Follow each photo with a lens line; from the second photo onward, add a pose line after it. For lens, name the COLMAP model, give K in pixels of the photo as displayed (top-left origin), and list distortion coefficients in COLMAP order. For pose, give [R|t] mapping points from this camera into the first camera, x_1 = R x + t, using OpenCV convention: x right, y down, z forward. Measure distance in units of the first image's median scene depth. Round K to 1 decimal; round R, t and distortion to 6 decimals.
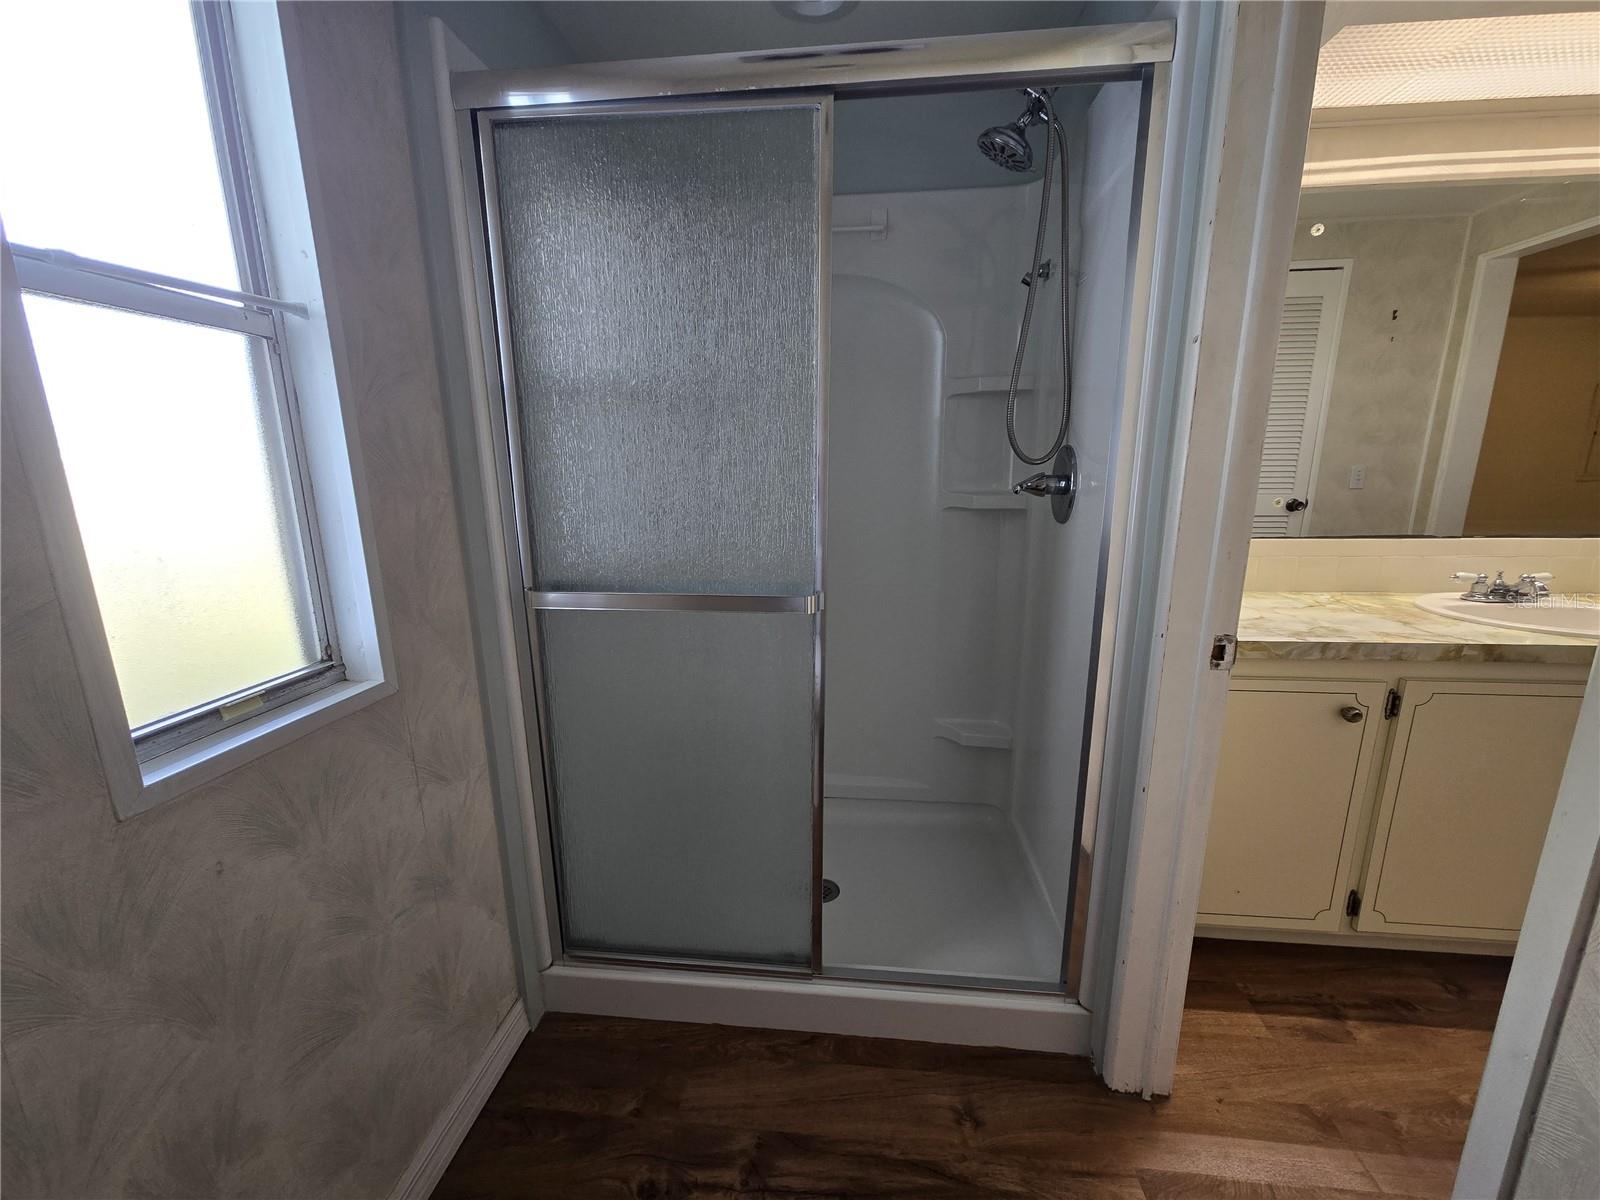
lens RADIAL K [[660.5, 0, 790.8], [0, 660.5, 592.6], [0, 0, 1]] dist [-0.003282, 0.002142]
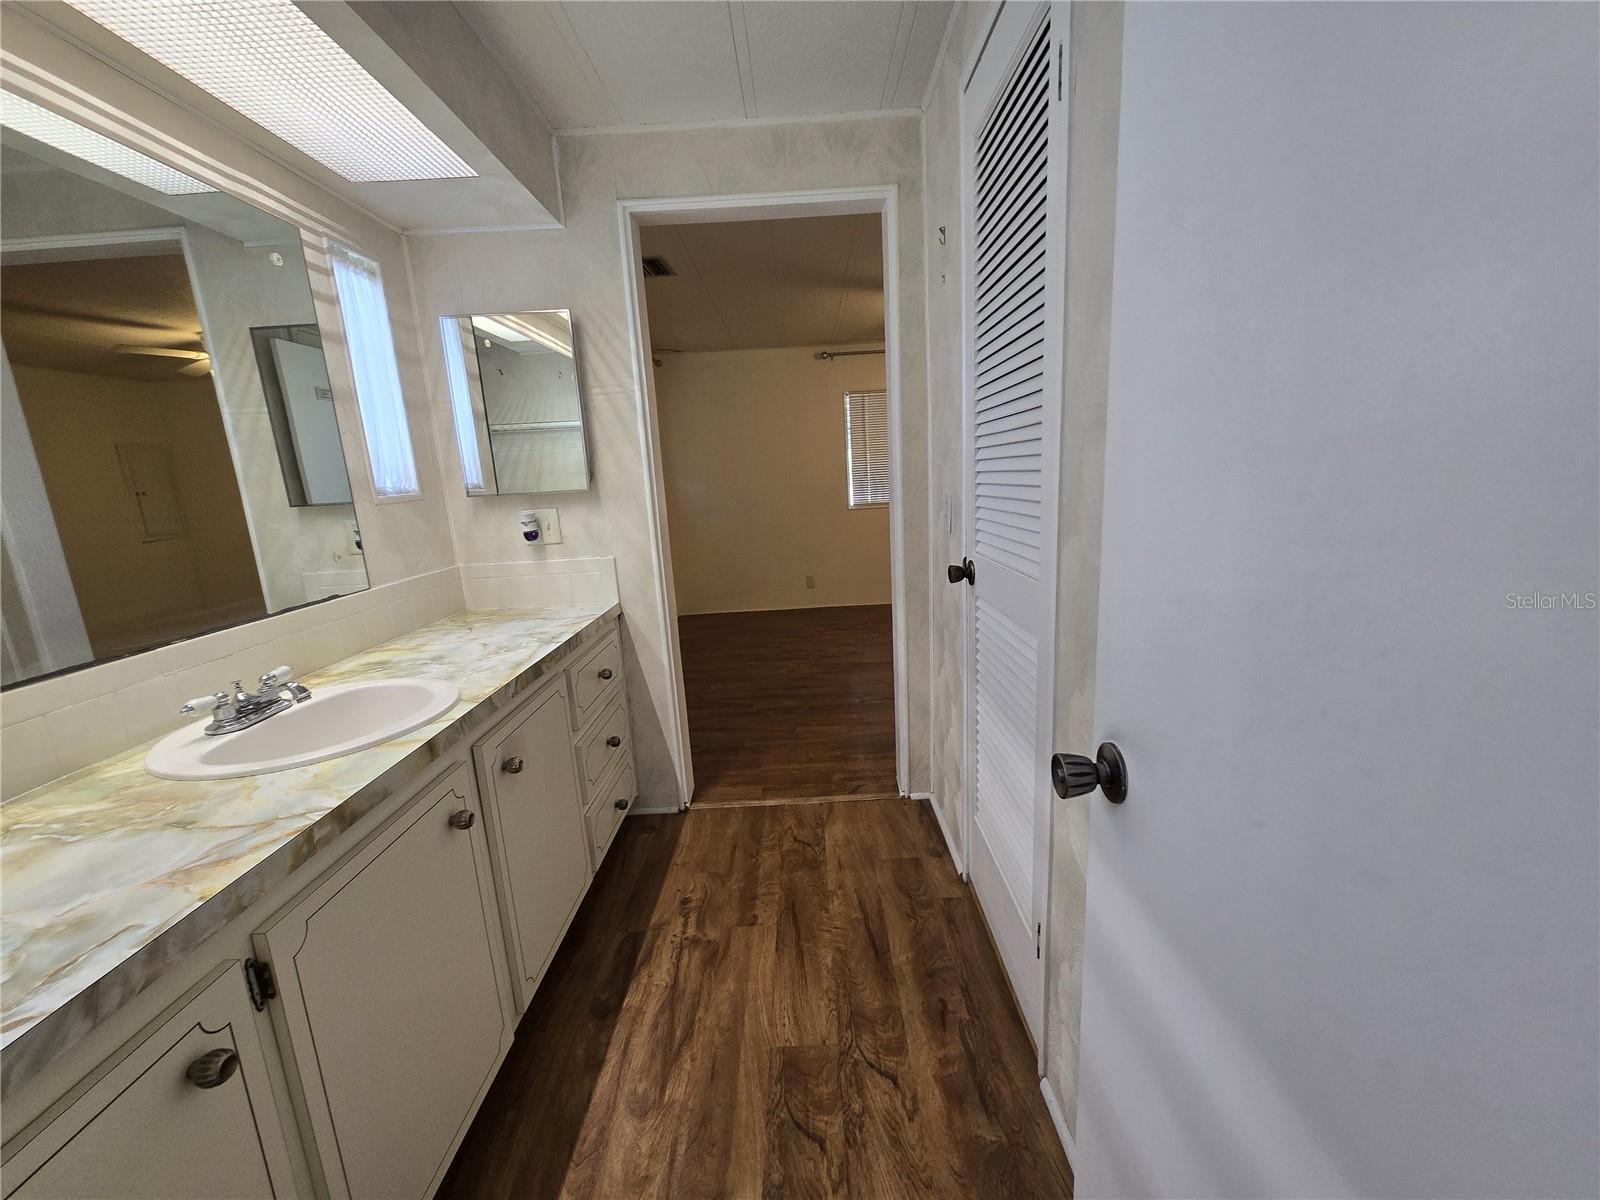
lens RADIAL K [[660.5, 0, 801.5], [0, 660.5, 602.0], [0, 0, 1]] dist [-0.003282, 0.002142]
pose [[-0.102739, -0.182082, 0.977901, 0.400314], [0.277599, 0.938796, 0.203965, -0.110407], [-0.955188, 0.292419, -0.045905, 0.516411]]
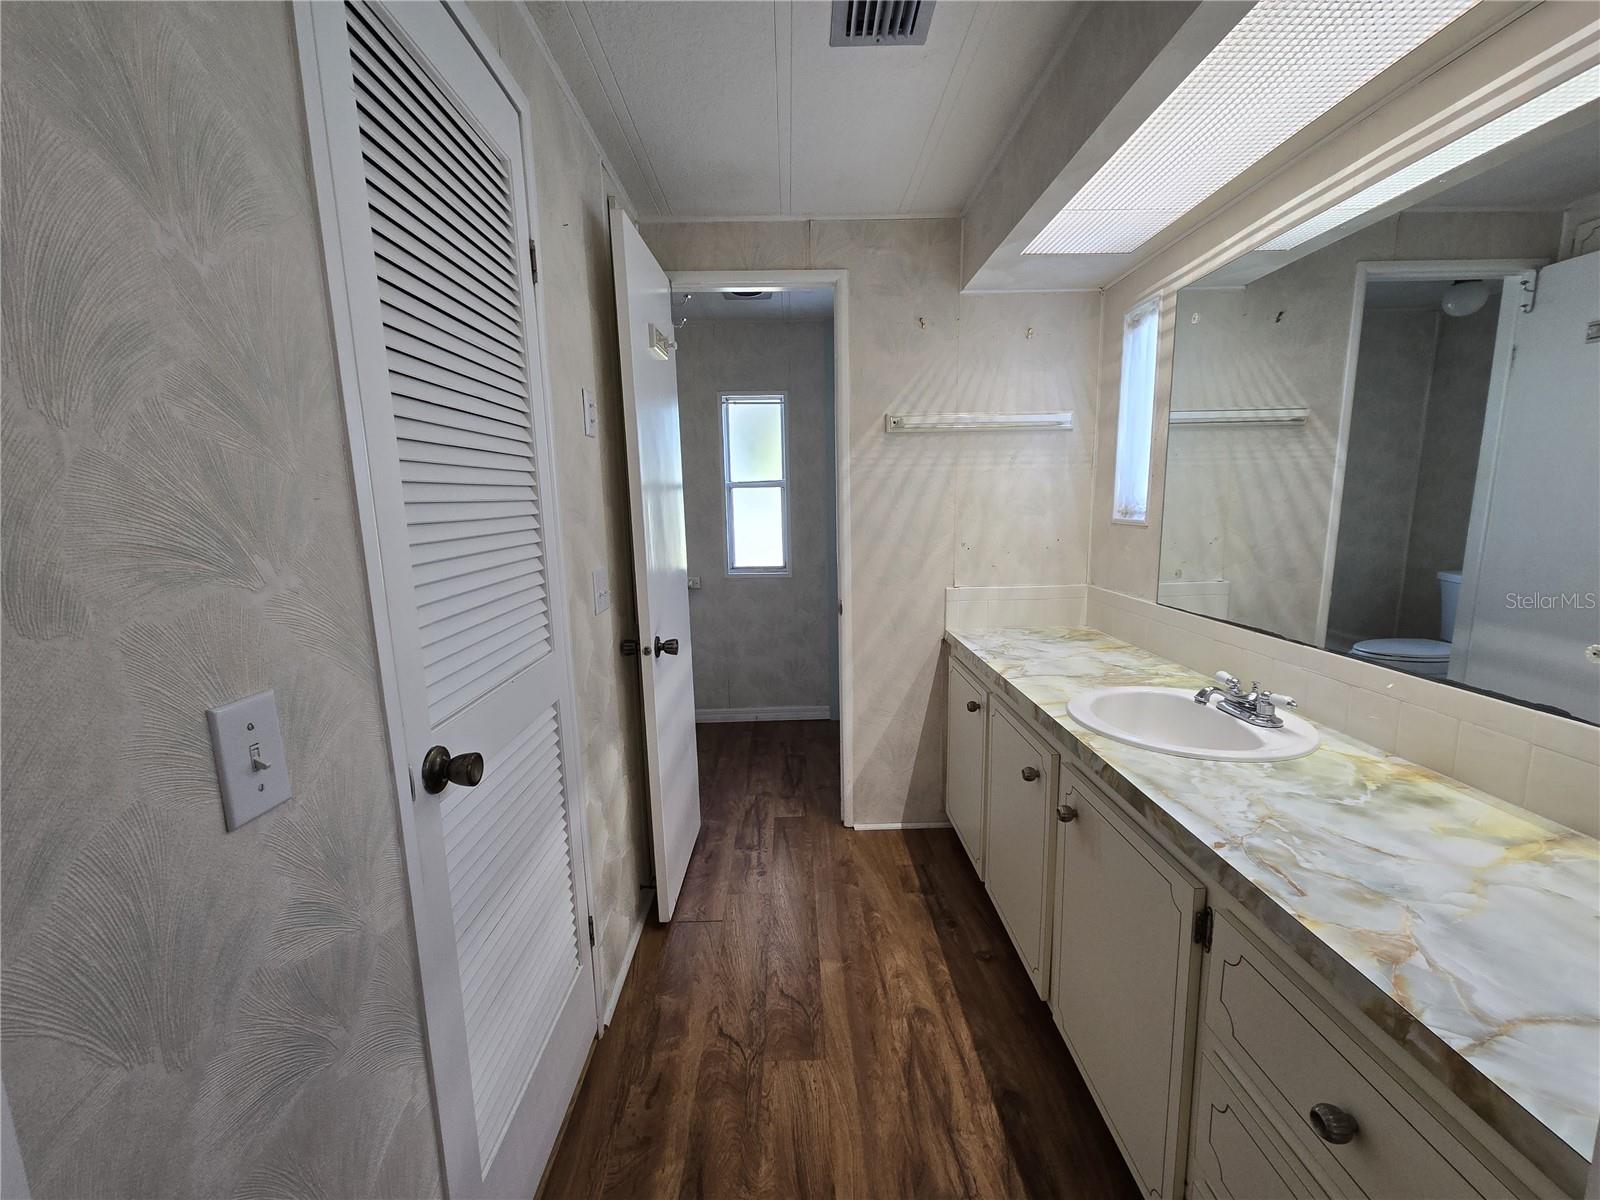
lens RADIAL K [[660.5, 0, 813.3], [0, 660.5, 608.7], [0, 0, 1]] dist [-0.003282, 0.002142]
pose [[0.139474, 0.165029, -0.976377, 2.185710], [-0.204853, 0.969493, 0.134602, -0.146357], [0.968804, 0.181241, 0.169026, 0.375444]]
